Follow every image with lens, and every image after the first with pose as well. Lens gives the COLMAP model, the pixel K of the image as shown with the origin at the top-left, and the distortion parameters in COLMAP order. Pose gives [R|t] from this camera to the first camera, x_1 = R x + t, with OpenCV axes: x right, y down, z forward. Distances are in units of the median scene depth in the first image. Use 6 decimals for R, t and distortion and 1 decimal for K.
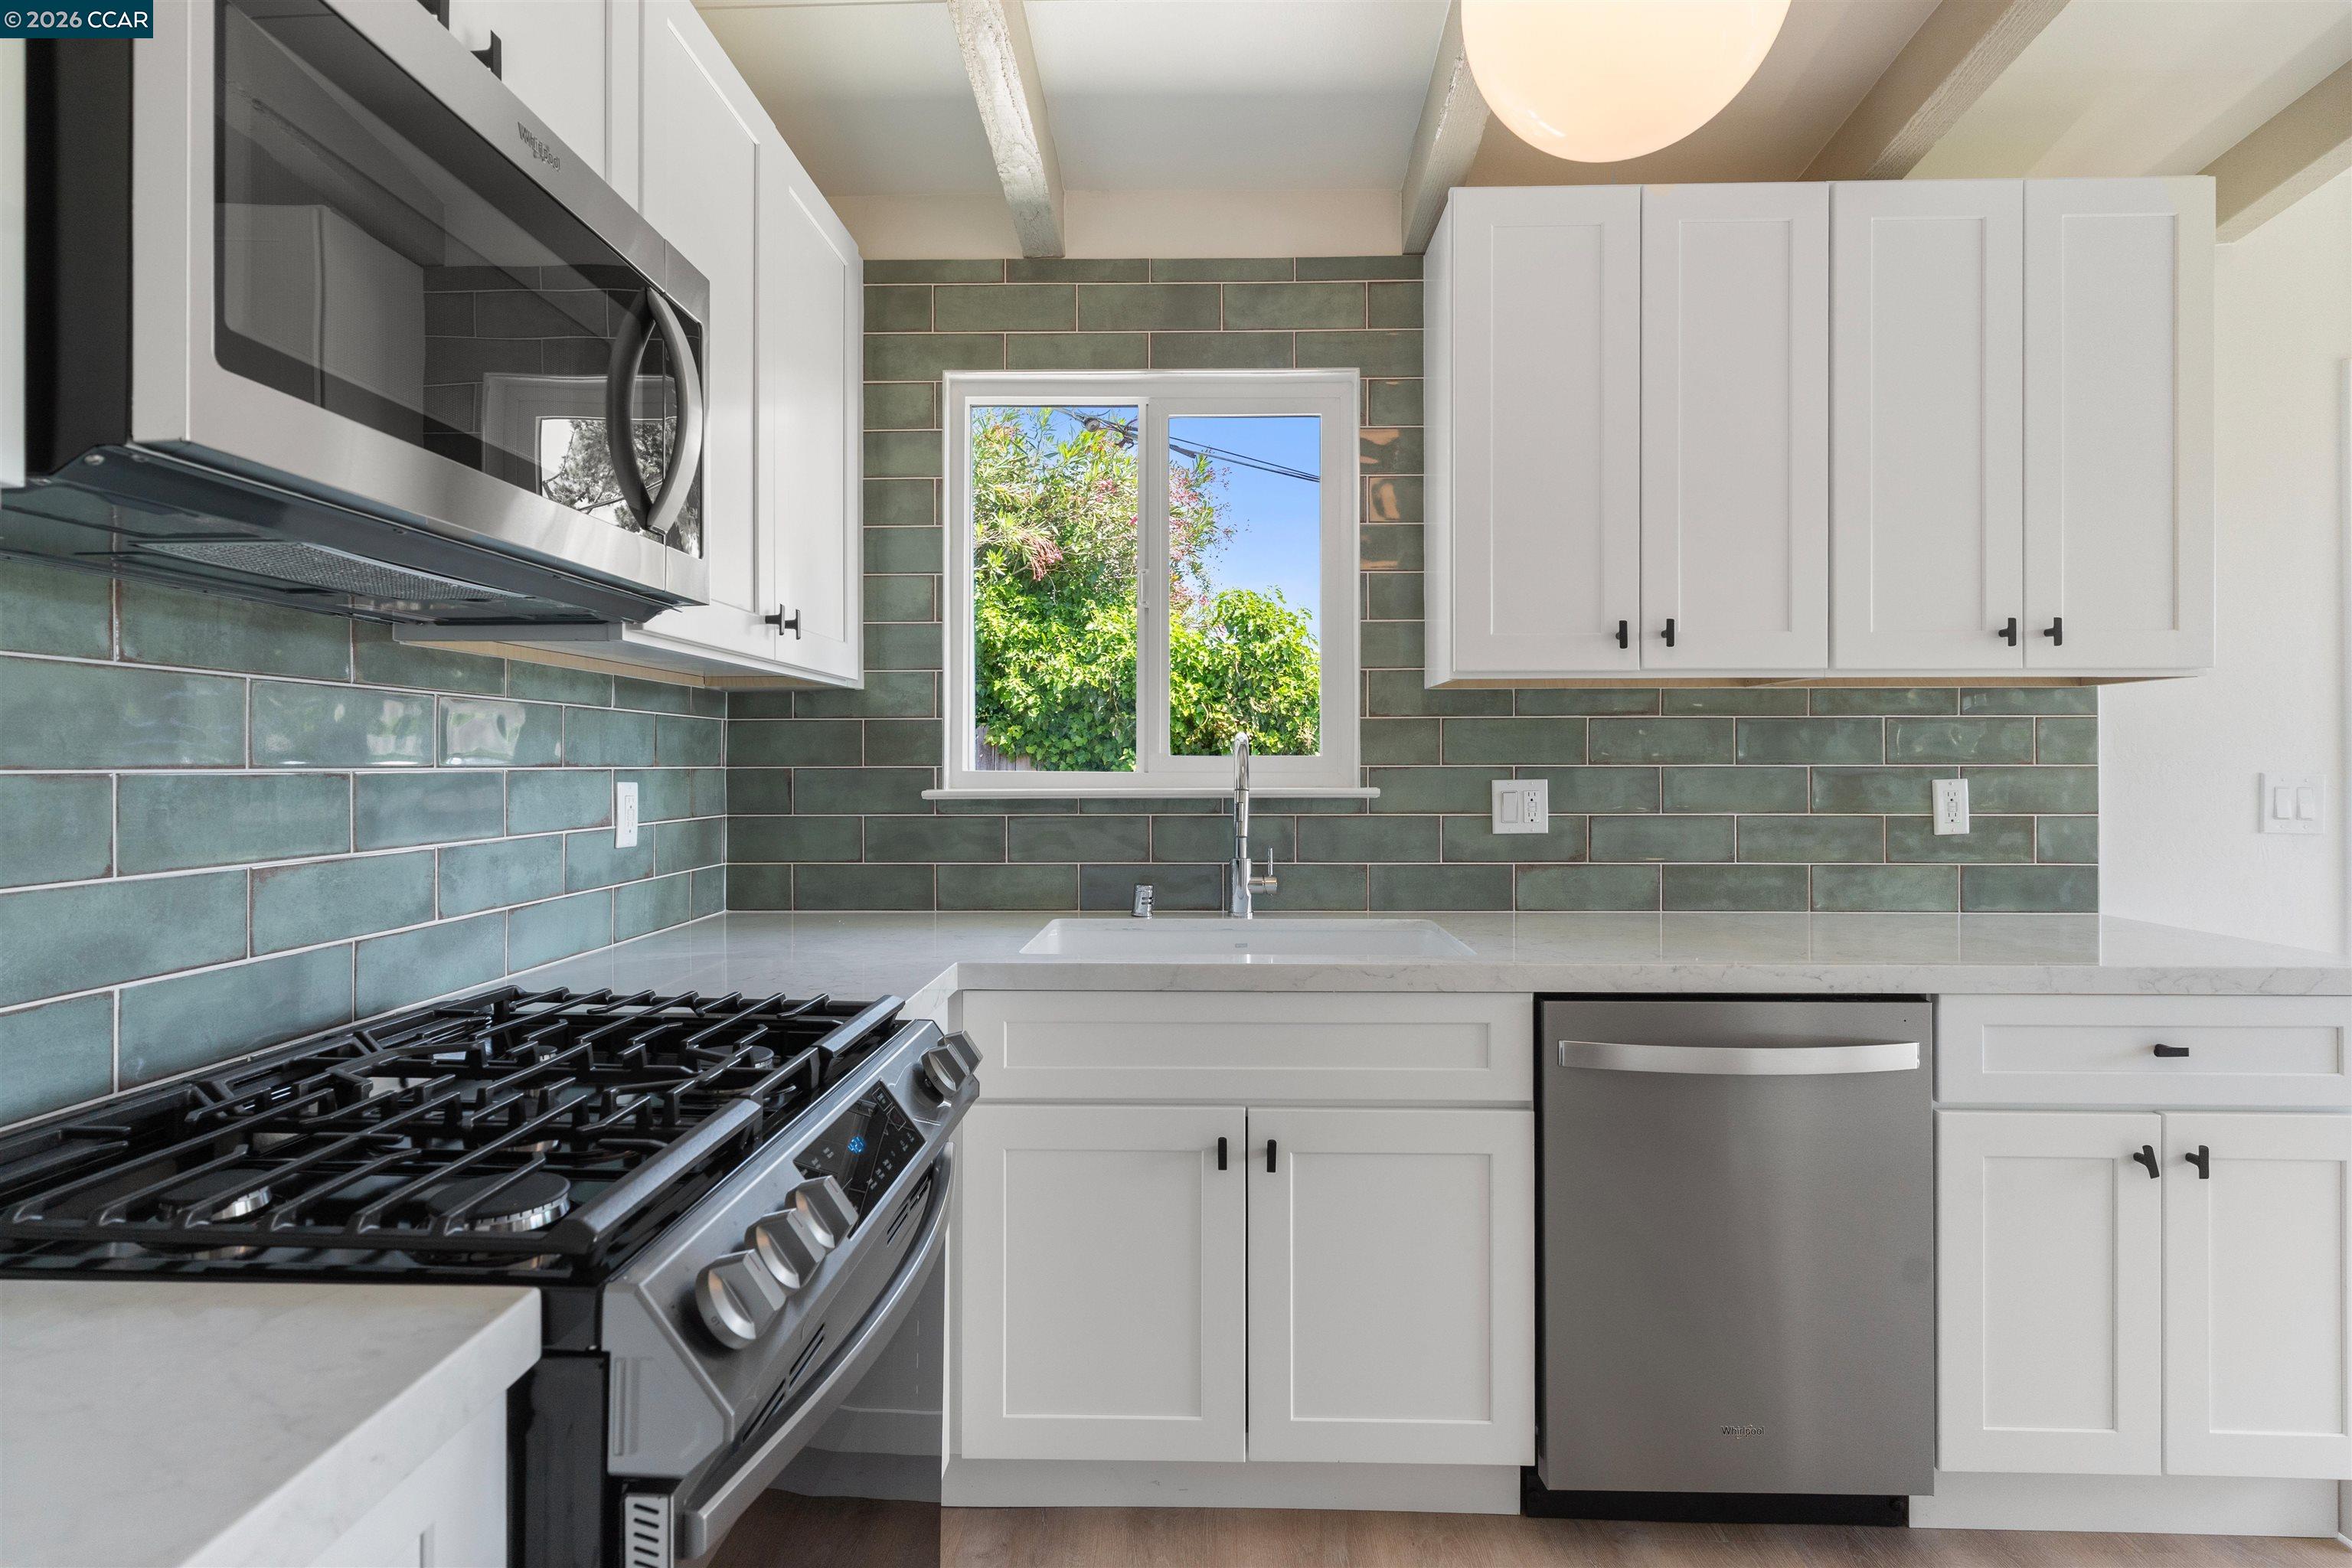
lens RADIAL K [[1175.8, 0, 1182.3], [0, 1175.8, 756.4], [0, 0, 1]] dist [0.002857, 0.001069]
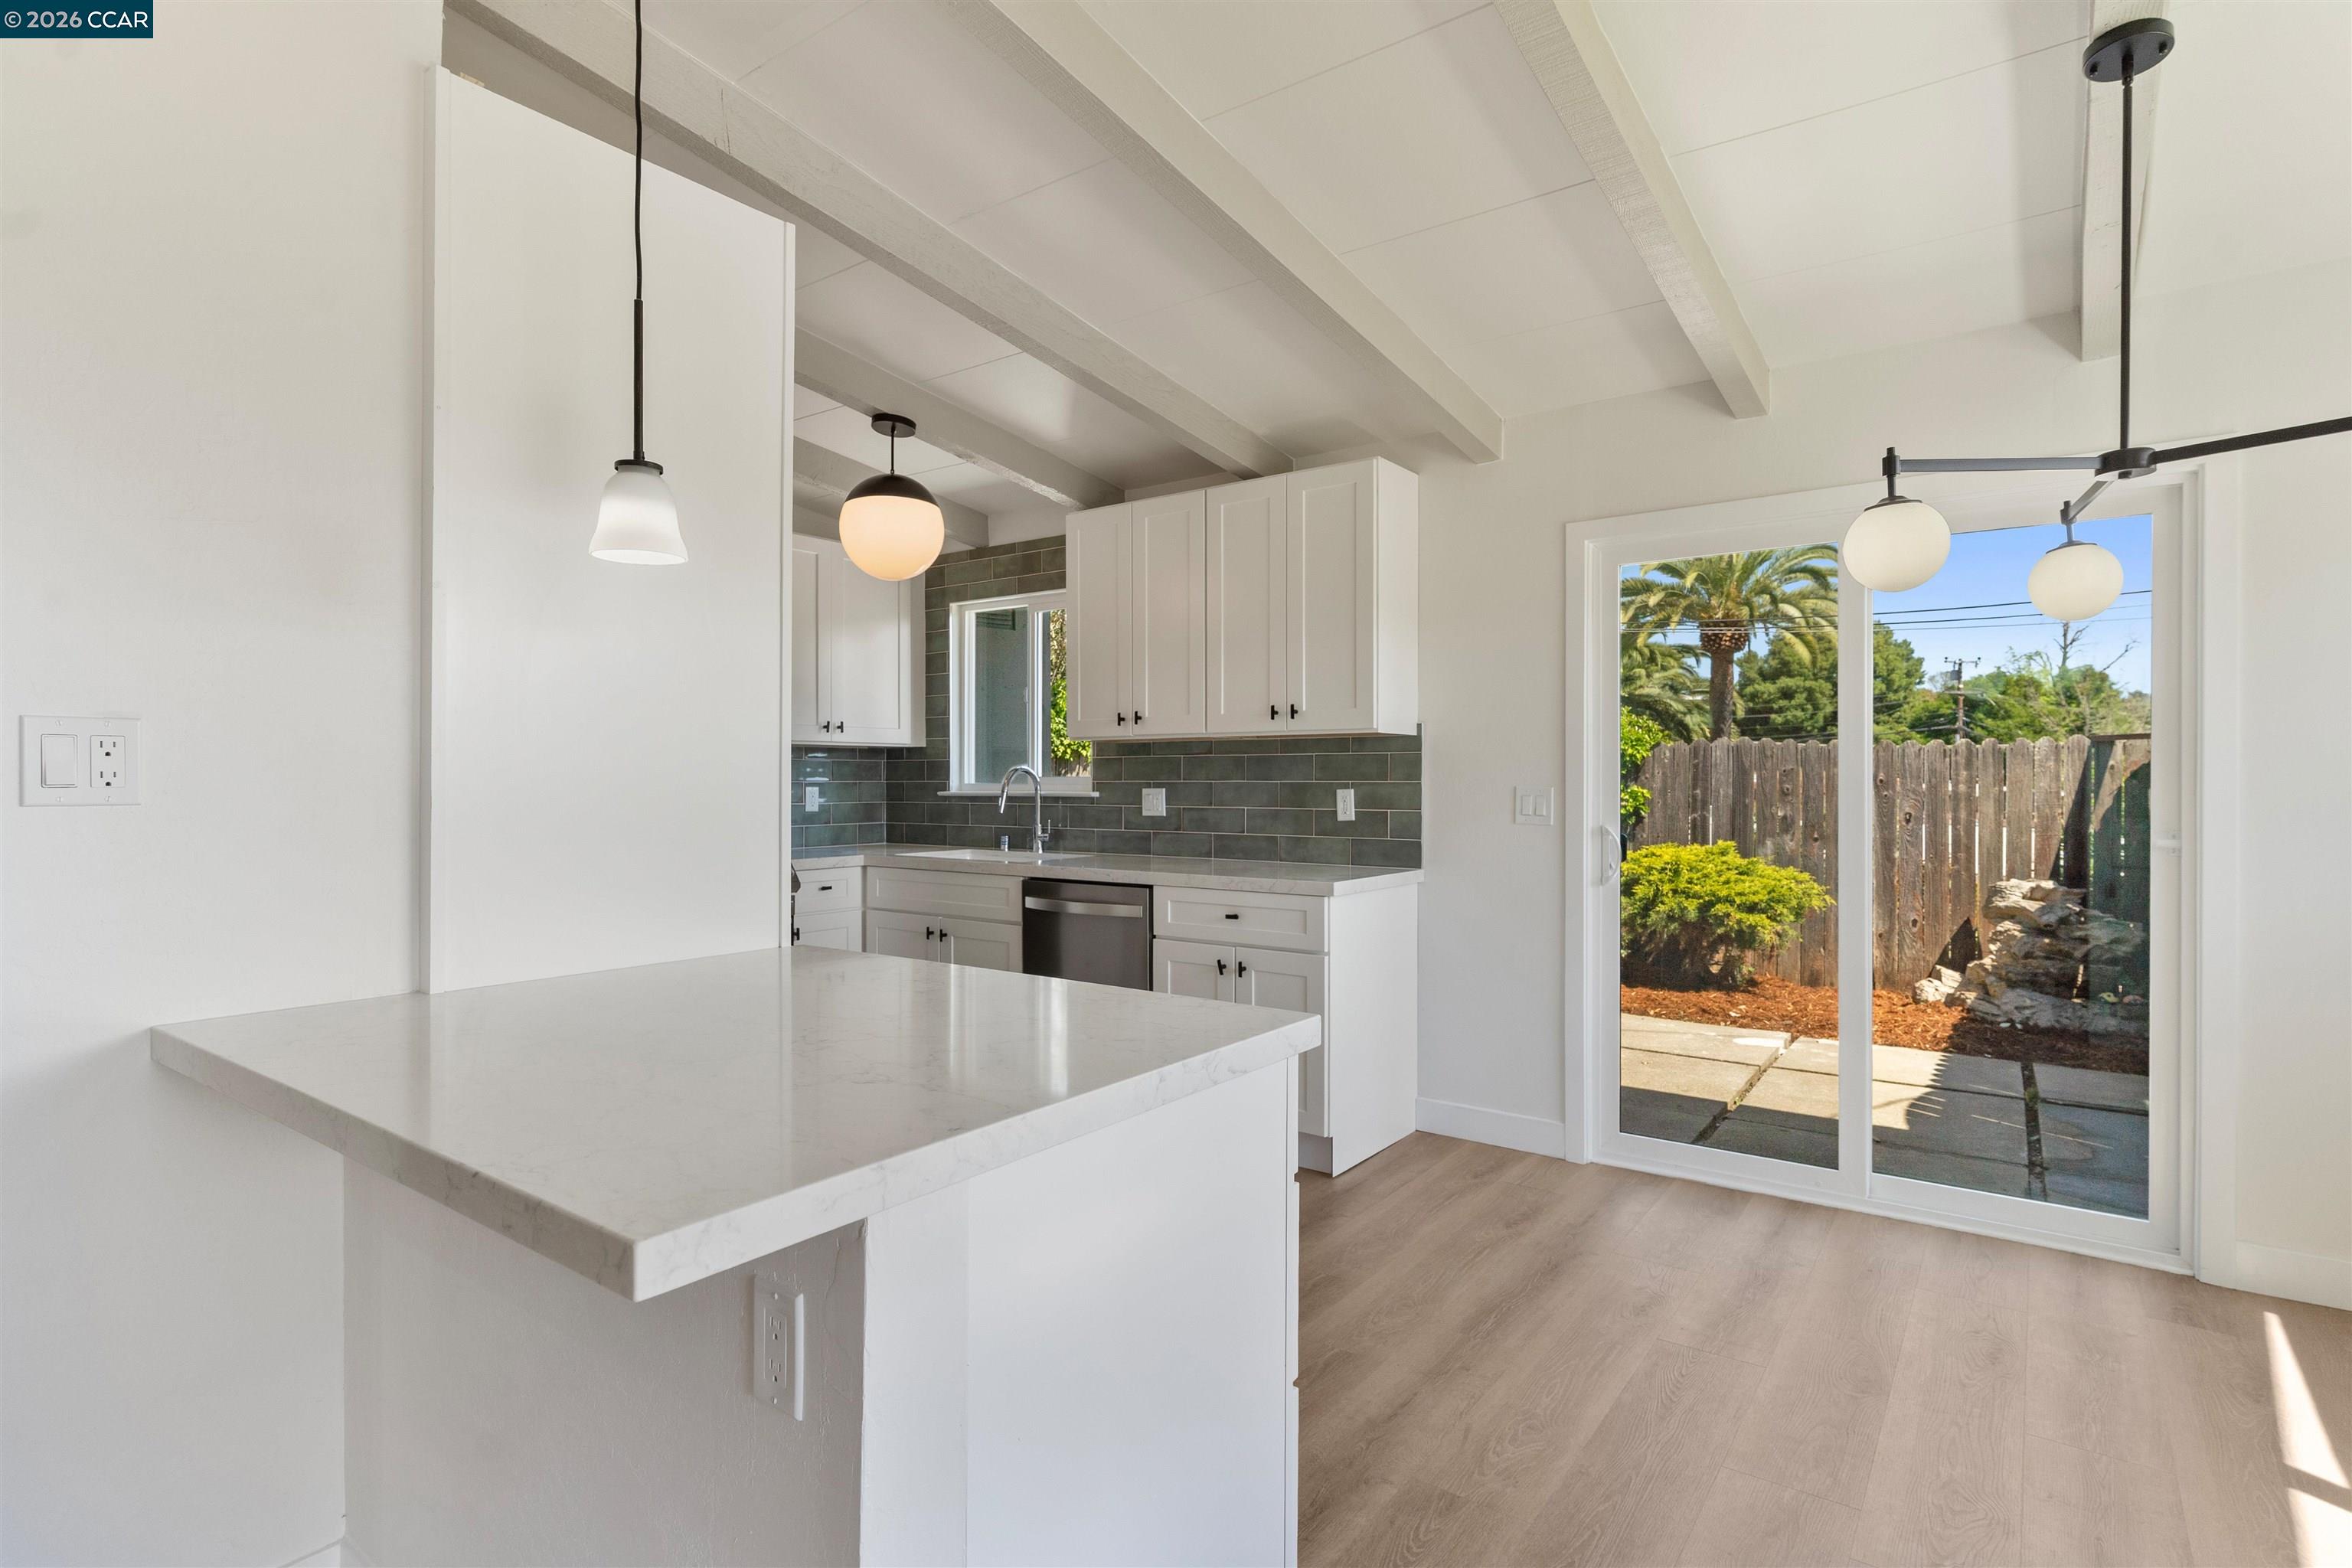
lens RADIAL K [[1162.9, 0, 1182.8], [0, 1162.9, 779.0], [0, 0, 1]] dist [0.001240, 0.000450]
pose [[0.818790, 0.000996, -0.574092, 1.443957], [0.001701, 0.999990, 0.004161, -0.003681], [0.574091, -0.004384, 0.818780, -0.557098]]
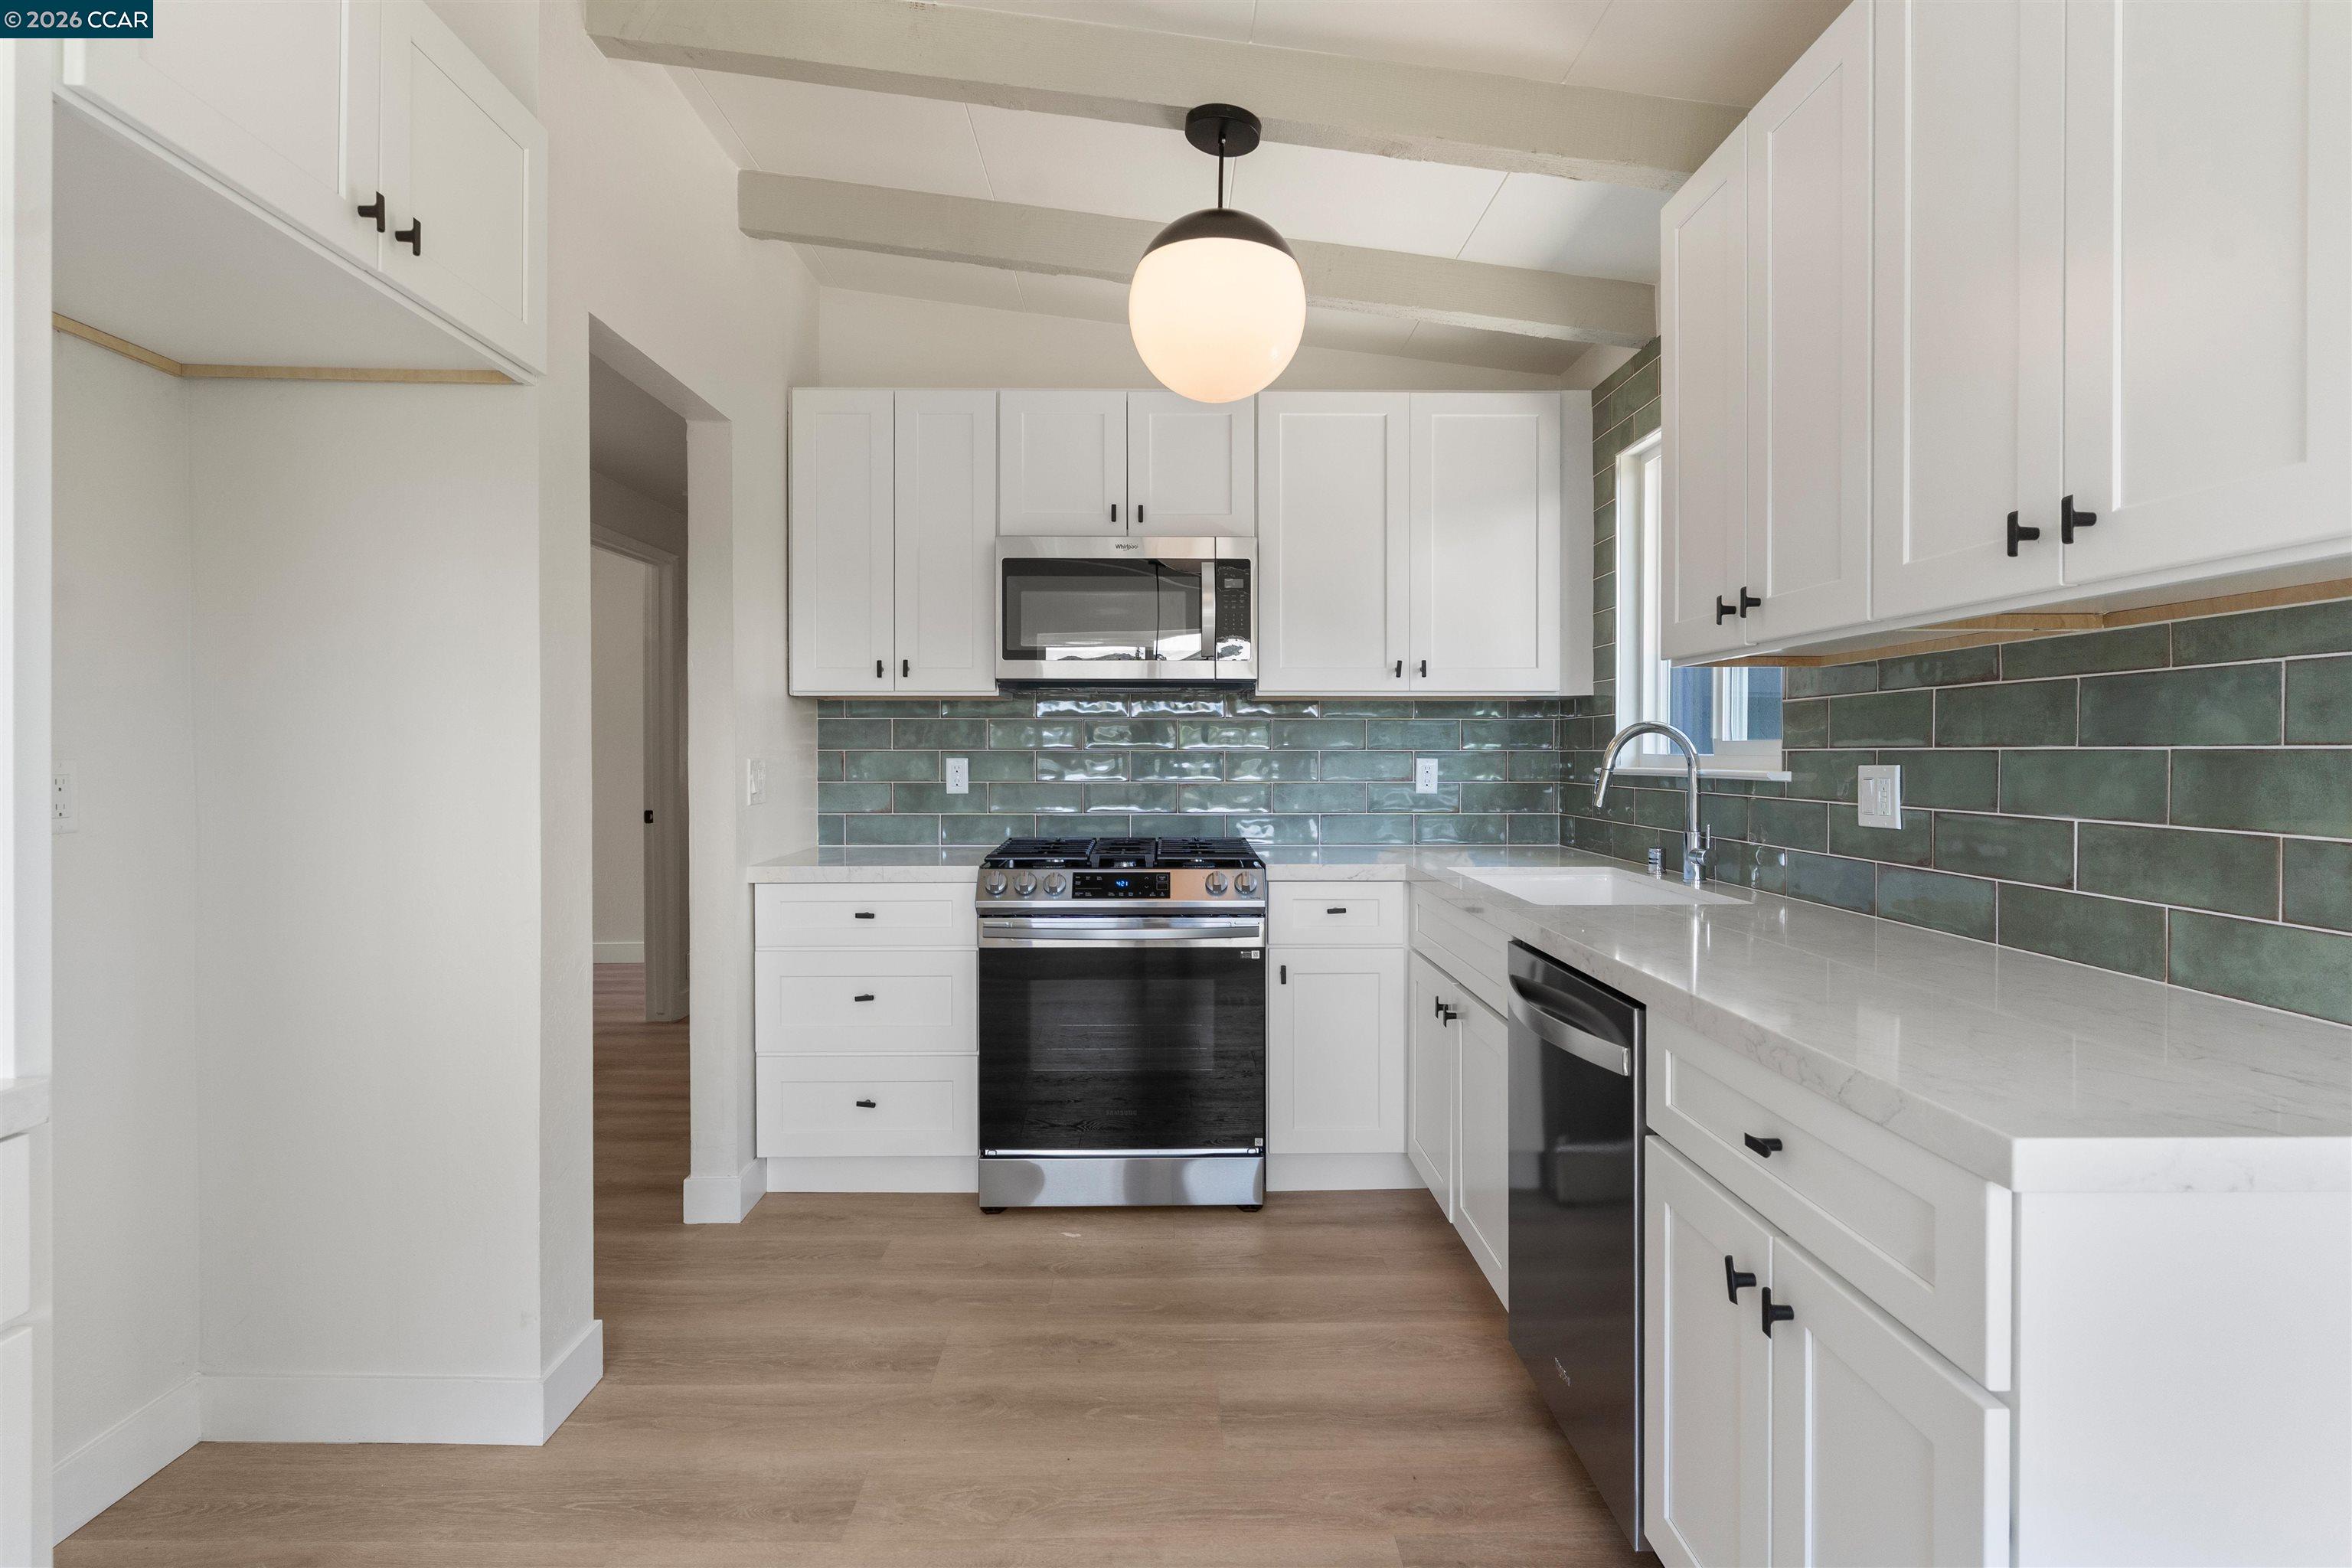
lens RADIAL K [[1175.8, 0, 1182.3], [0, 1175.8, 756.4], [0, 0, 1]] dist [0.002857, 0.001069]
pose [[0.045830, 0.004192, -0.998940, 1.131120], [0.004023, 0.999982, 0.004381, 0.007608], [0.998941, -0.004220, 0.045812, 0.453656]]
